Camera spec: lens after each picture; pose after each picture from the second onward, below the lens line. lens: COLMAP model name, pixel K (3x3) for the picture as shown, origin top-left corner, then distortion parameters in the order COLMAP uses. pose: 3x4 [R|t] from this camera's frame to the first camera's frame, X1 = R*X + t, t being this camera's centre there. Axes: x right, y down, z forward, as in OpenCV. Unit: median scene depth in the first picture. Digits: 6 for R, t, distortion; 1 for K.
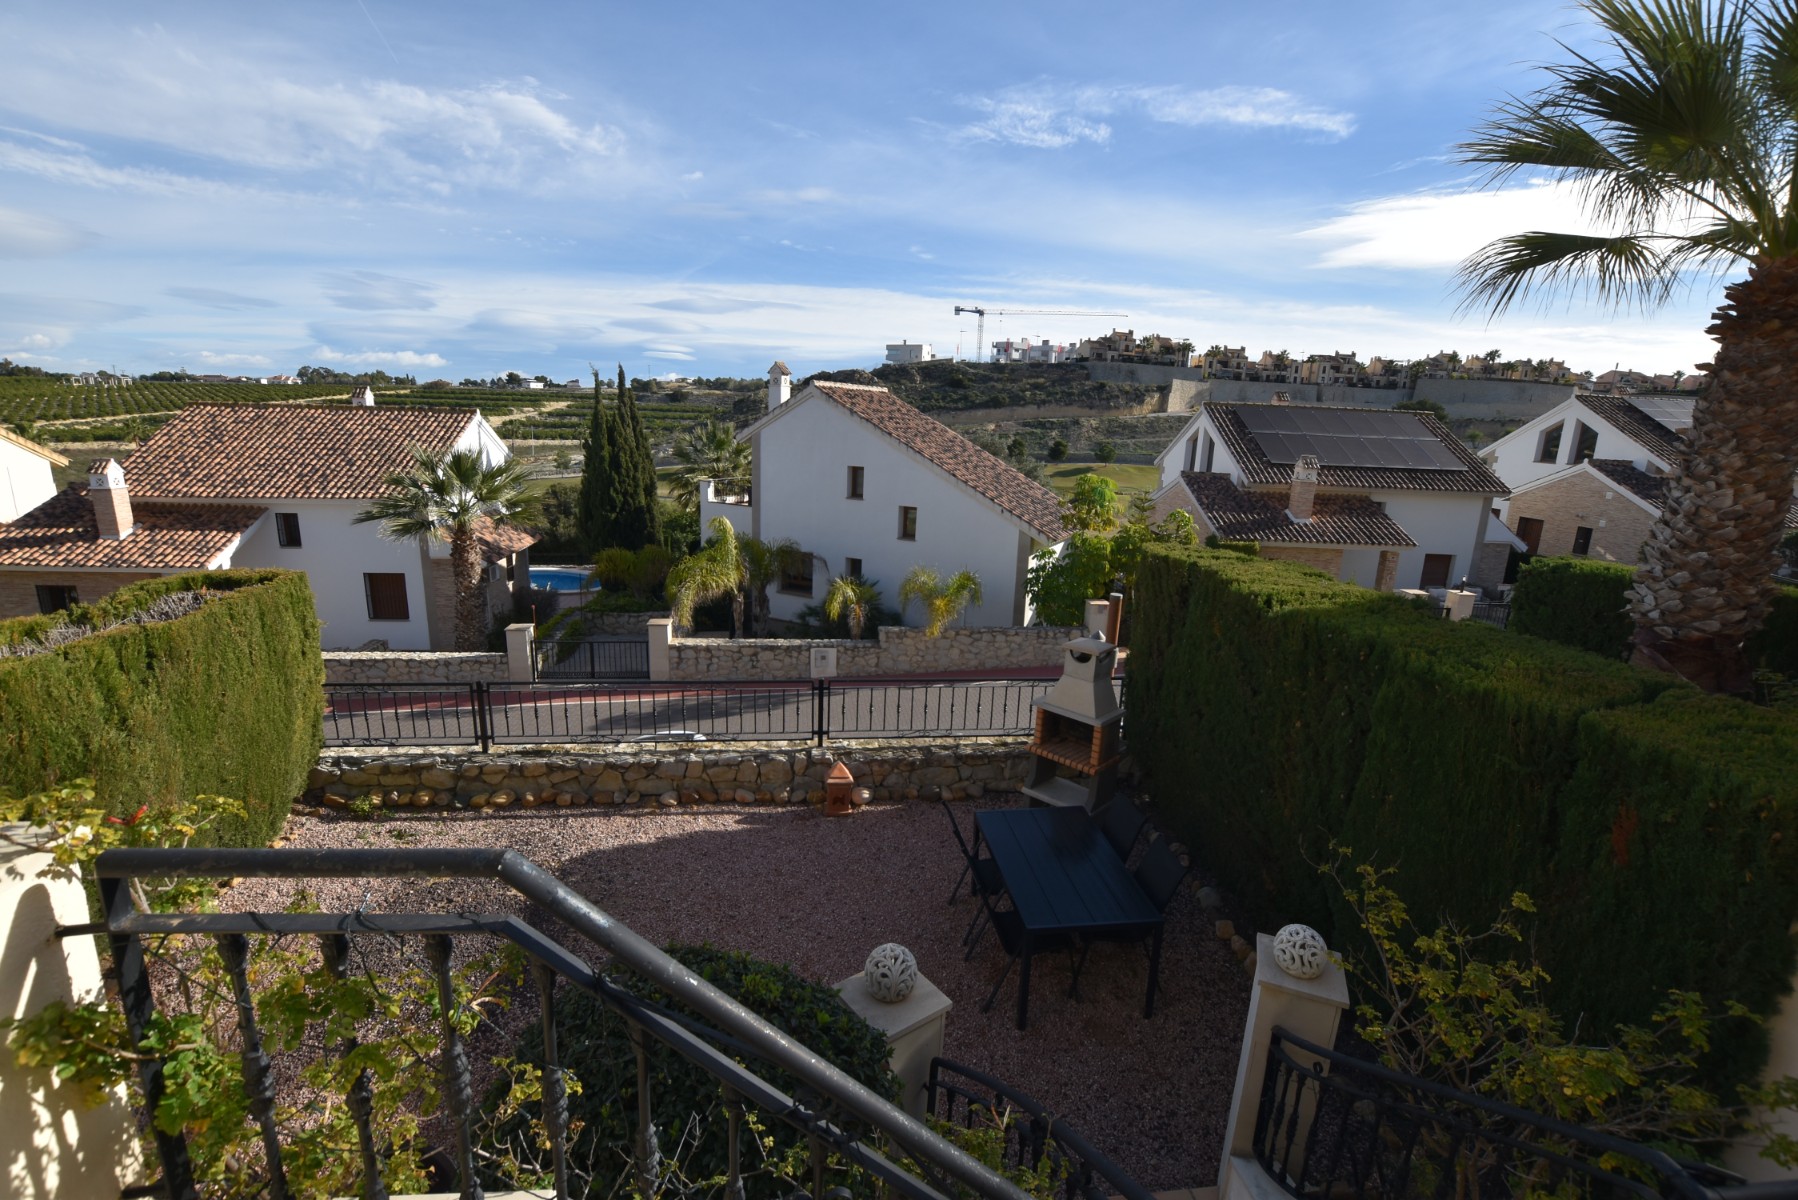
lens RADIAL K [[791.6, 0, 902.6], [0, 791.6, 604.2], [0, 0, 1]] dist [-0.034163, 0.004930]
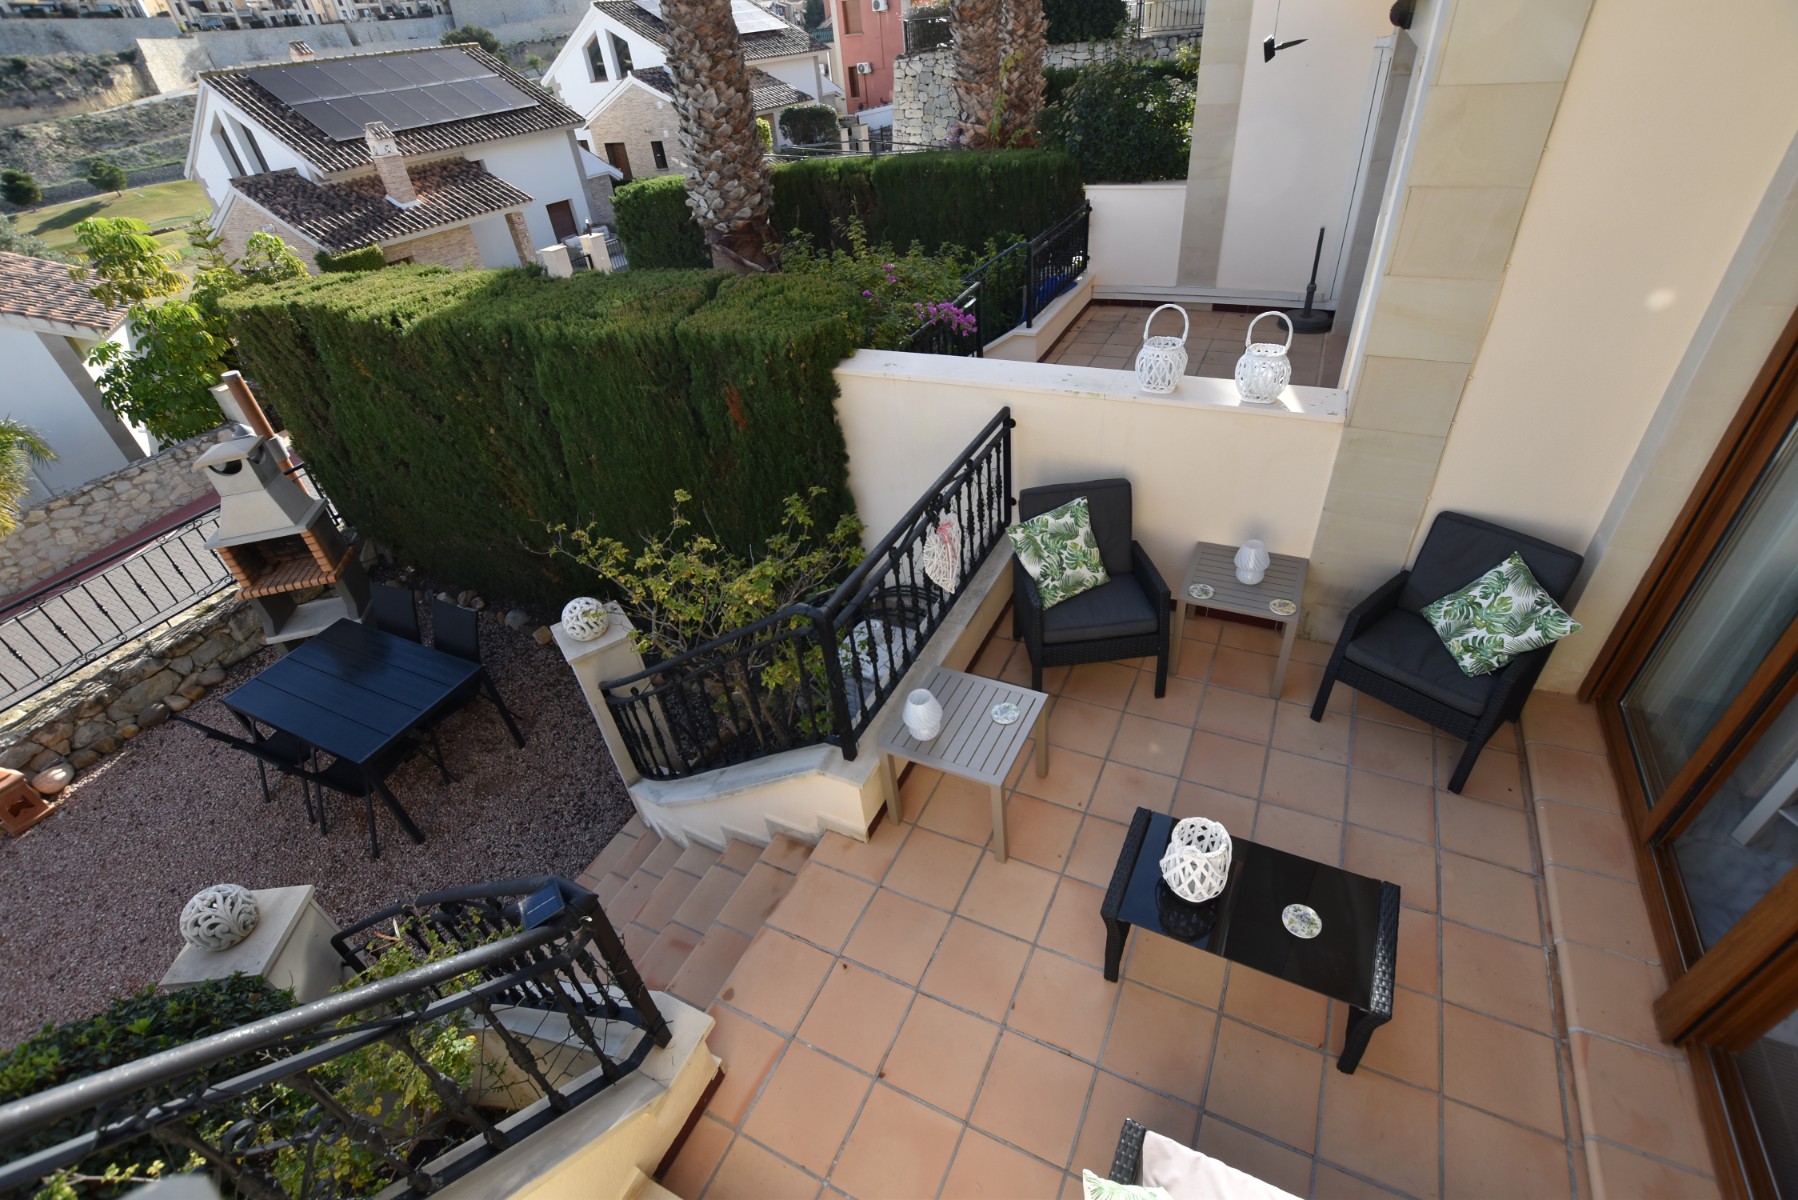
lens RADIAL K [[791.6, 0, 902.6], [0, 791.6, 604.2], [0, 0, 1]] dist [-0.034163, 0.004930]
pose [[0.538673, -0.569712, 0.620692, 0.025069], [0.299554, 0.818085, 0.490922, -0.000419], [-0.787463, -0.078516, 0.611340, -0.031753]]
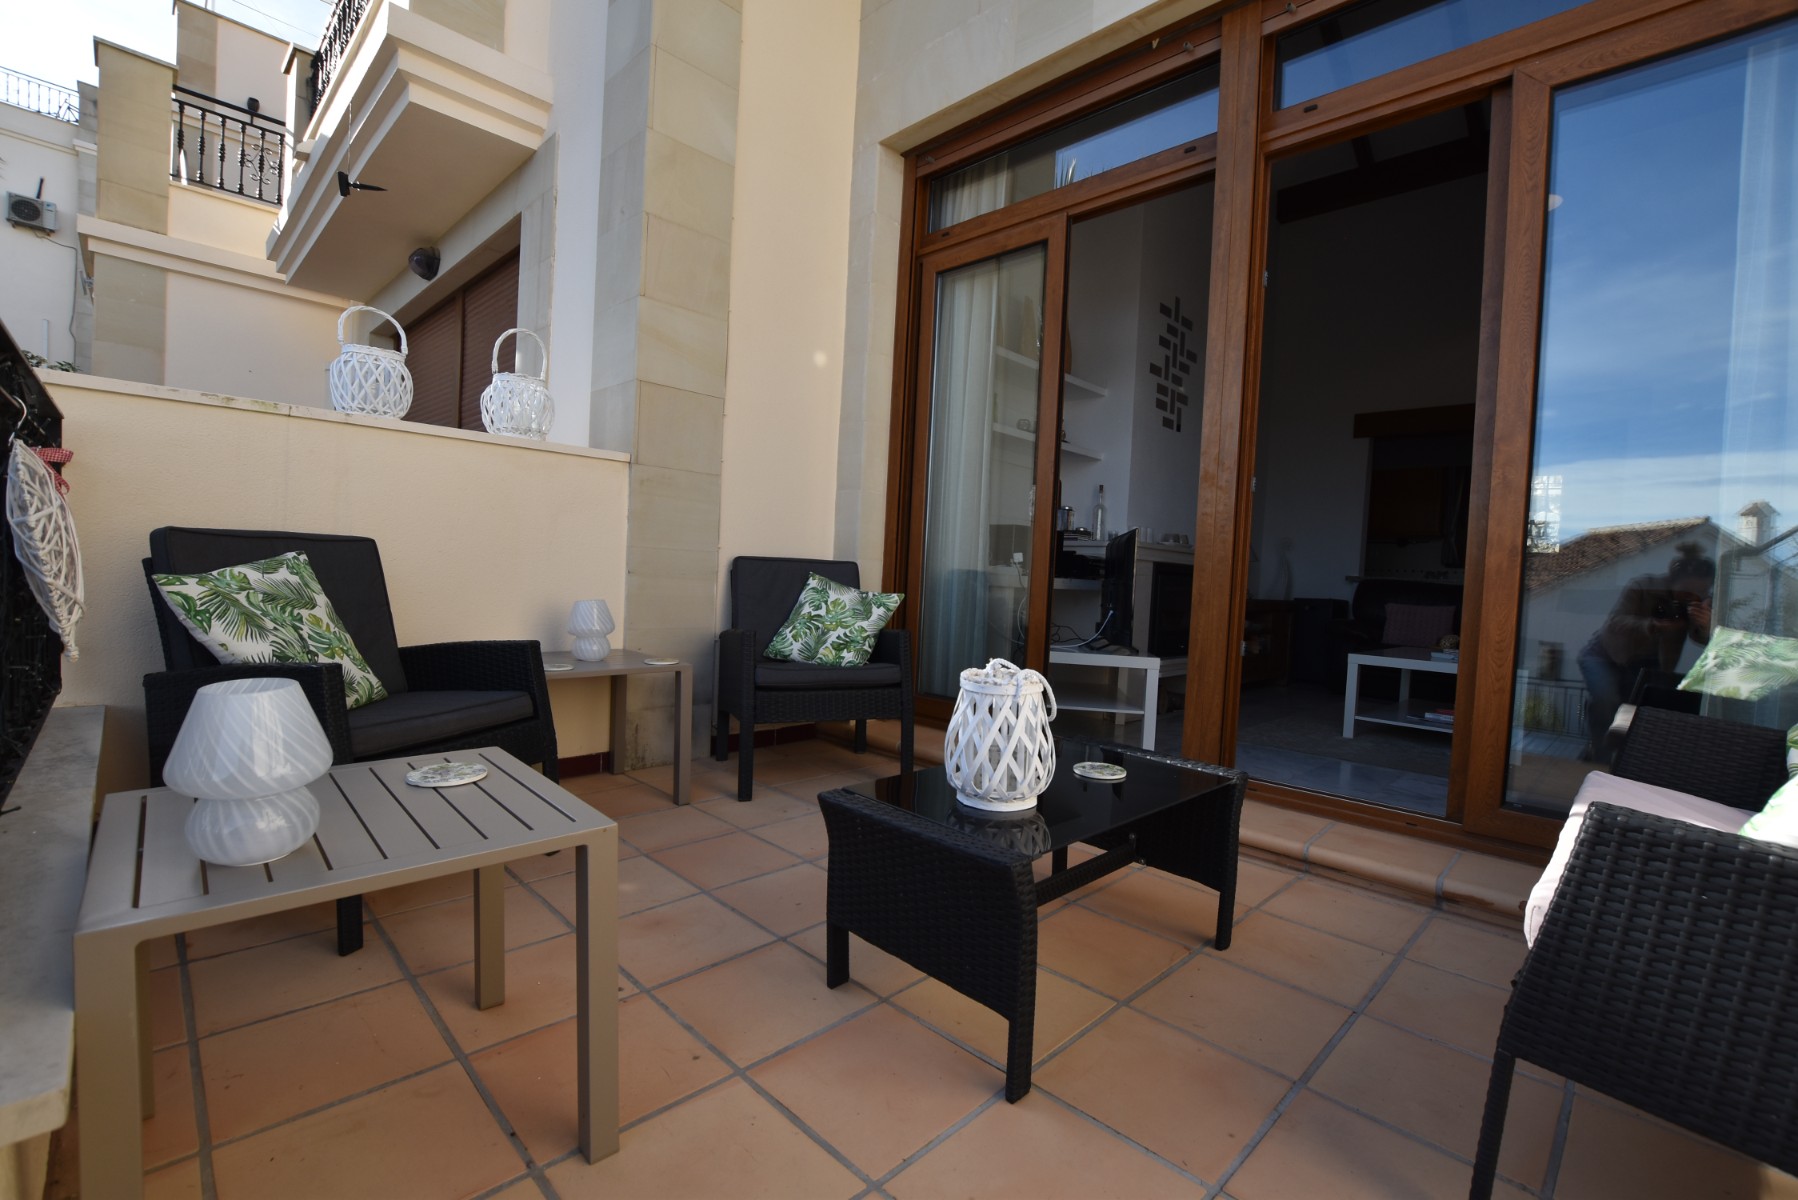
lens RADIAL K [[791.6, 0, 902.6], [0, 791.6, 604.2], [0, 0, 1]] dist [-0.034163, 0.004930]
pose [[-0.618004, -0.098062, 0.780035, 0.096398], [0.114054, 0.970511, 0.212370, 0.198505], [-0.777858, 0.220211, -0.588595, 0.178078]]
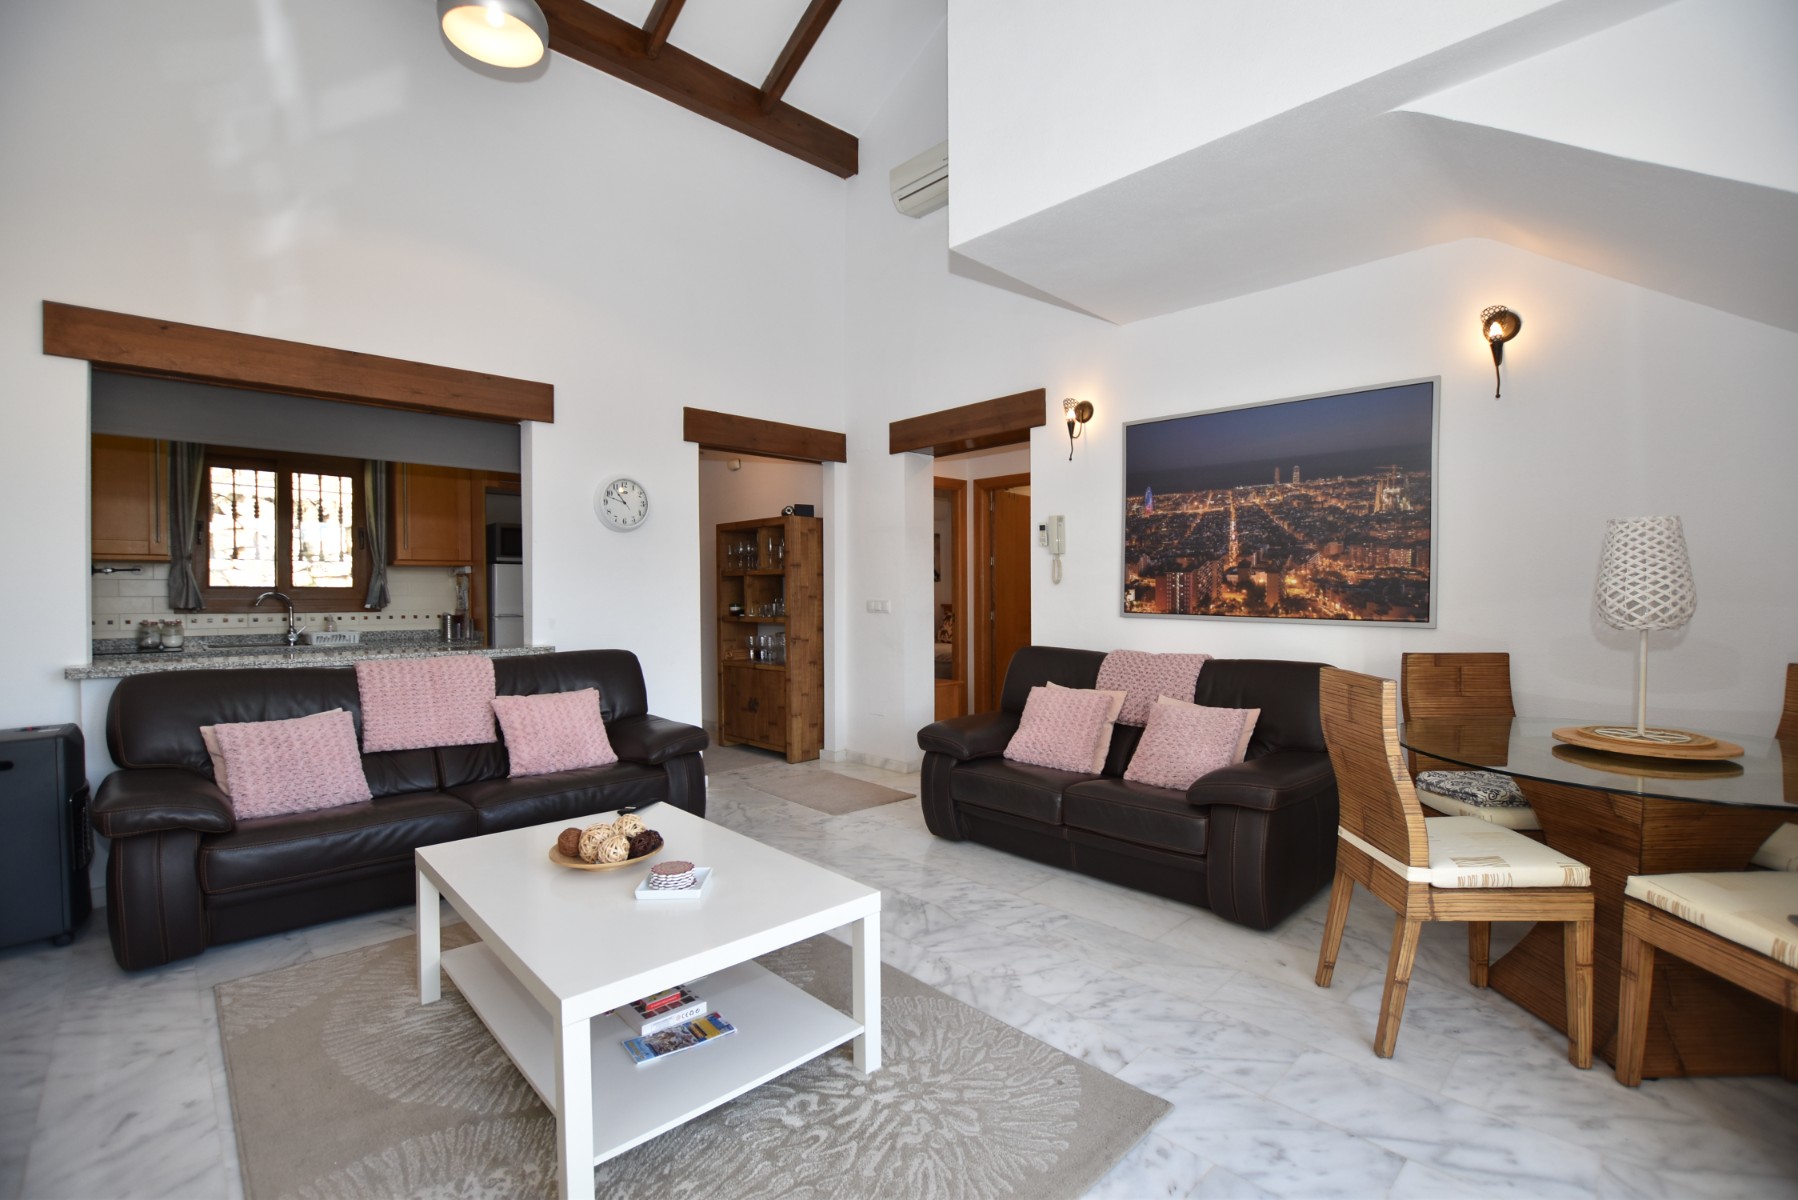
lens RADIAL K [[789.3, 0, 902.5], [0, 789.3, 604.2], [0, 0, 1]] dist [-0.033981, 0.004925]
pose [[-0.795611, -0.026027, -0.605248, 0.374836], [-0.166569, 0.969968, 0.177249, 0.244176], [0.582458, 0.241837, -0.776052, -0.204502]]
